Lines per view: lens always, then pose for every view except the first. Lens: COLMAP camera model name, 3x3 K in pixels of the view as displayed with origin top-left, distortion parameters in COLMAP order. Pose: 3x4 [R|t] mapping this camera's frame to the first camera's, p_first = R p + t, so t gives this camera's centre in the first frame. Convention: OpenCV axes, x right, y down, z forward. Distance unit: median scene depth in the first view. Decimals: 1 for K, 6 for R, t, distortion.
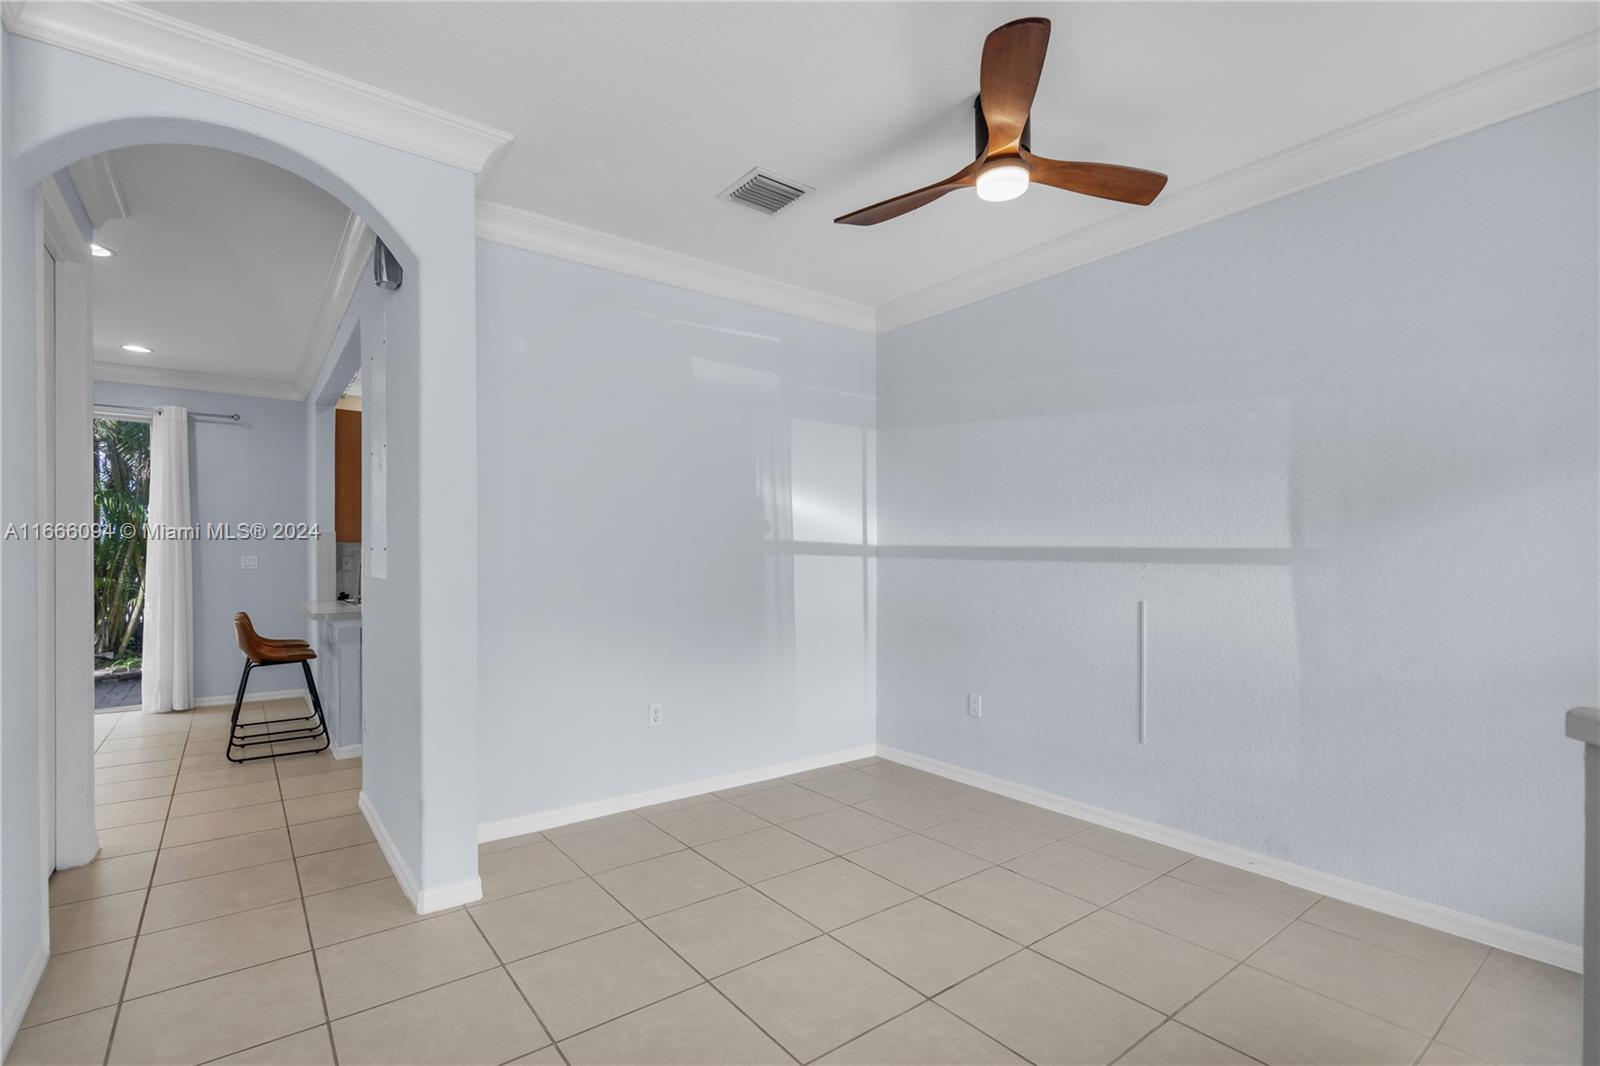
lens RADIAL K [[735.7, 0, 795.0], [0, 735.7, 559.4], [0, 0, 1]] dist [0.001029, 0.000609]
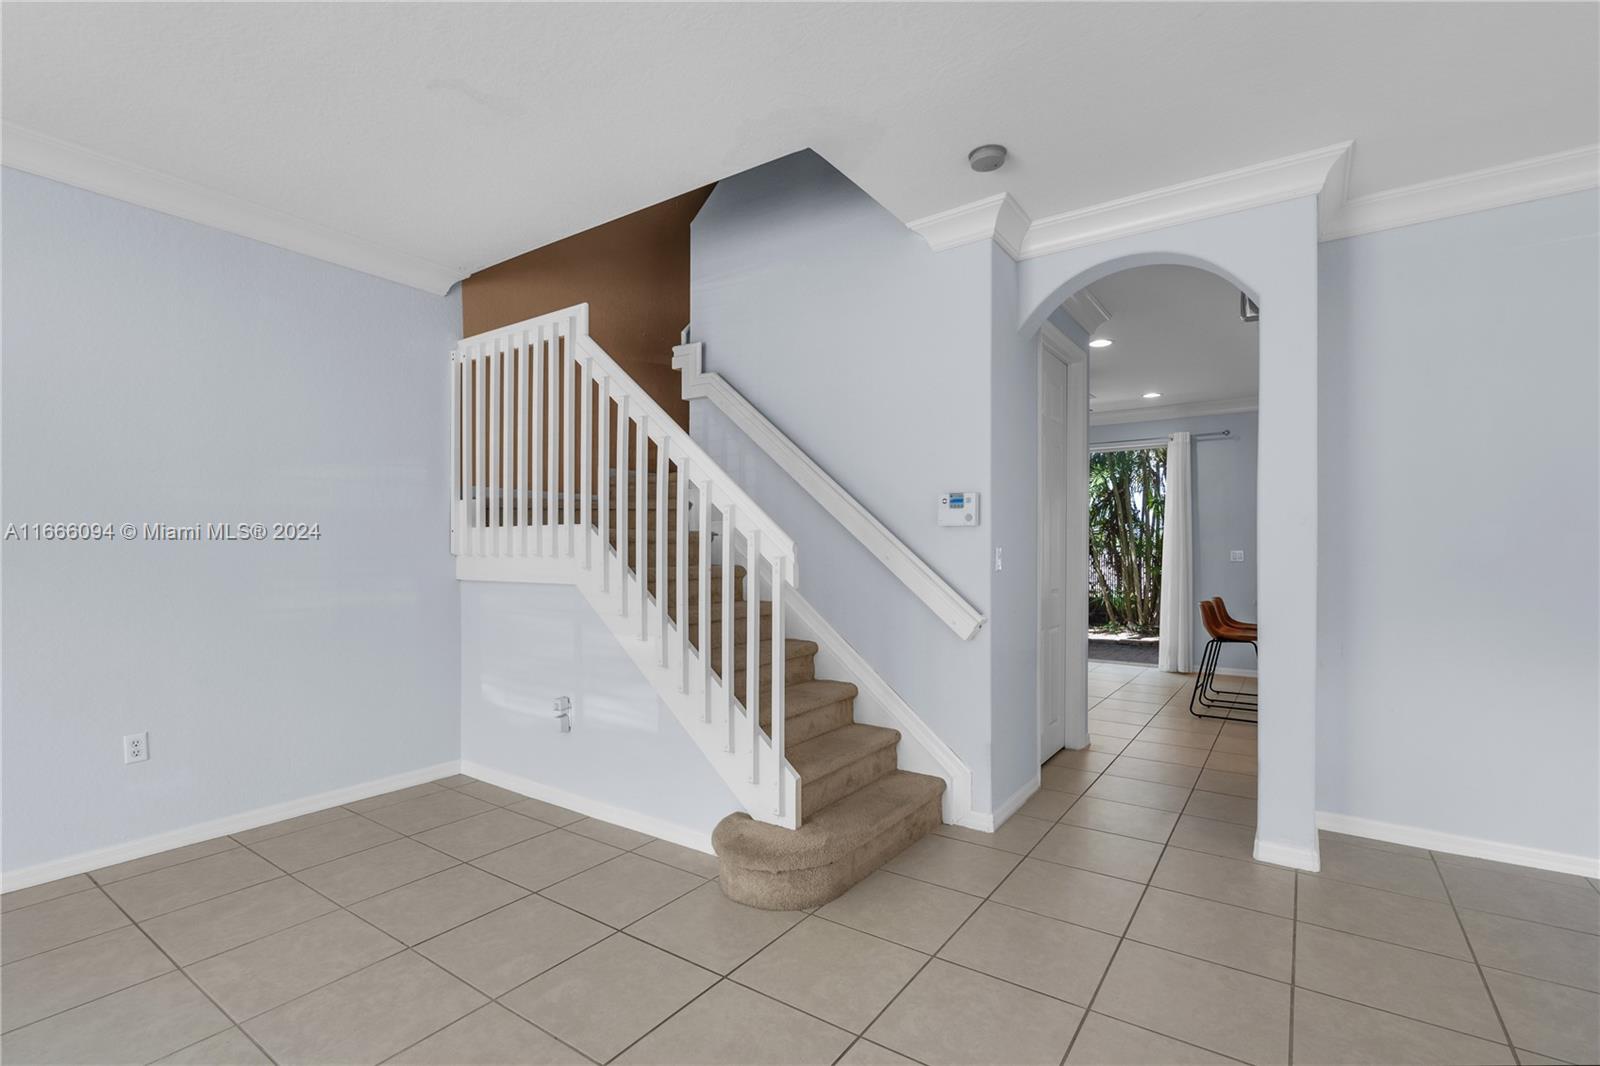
lens RADIAL K [[735.7, 0, 790.4], [0, 735.7, 549.4], [0, 0, 1]] dist [0.001029, 0.000609]
pose [[0.301537, -0.002349, -0.953452, 0.237293], [-0.002035, 0.999993, -0.003108, -0.001463], [0.953452, 0.002877, 0.301530, -0.033836]]
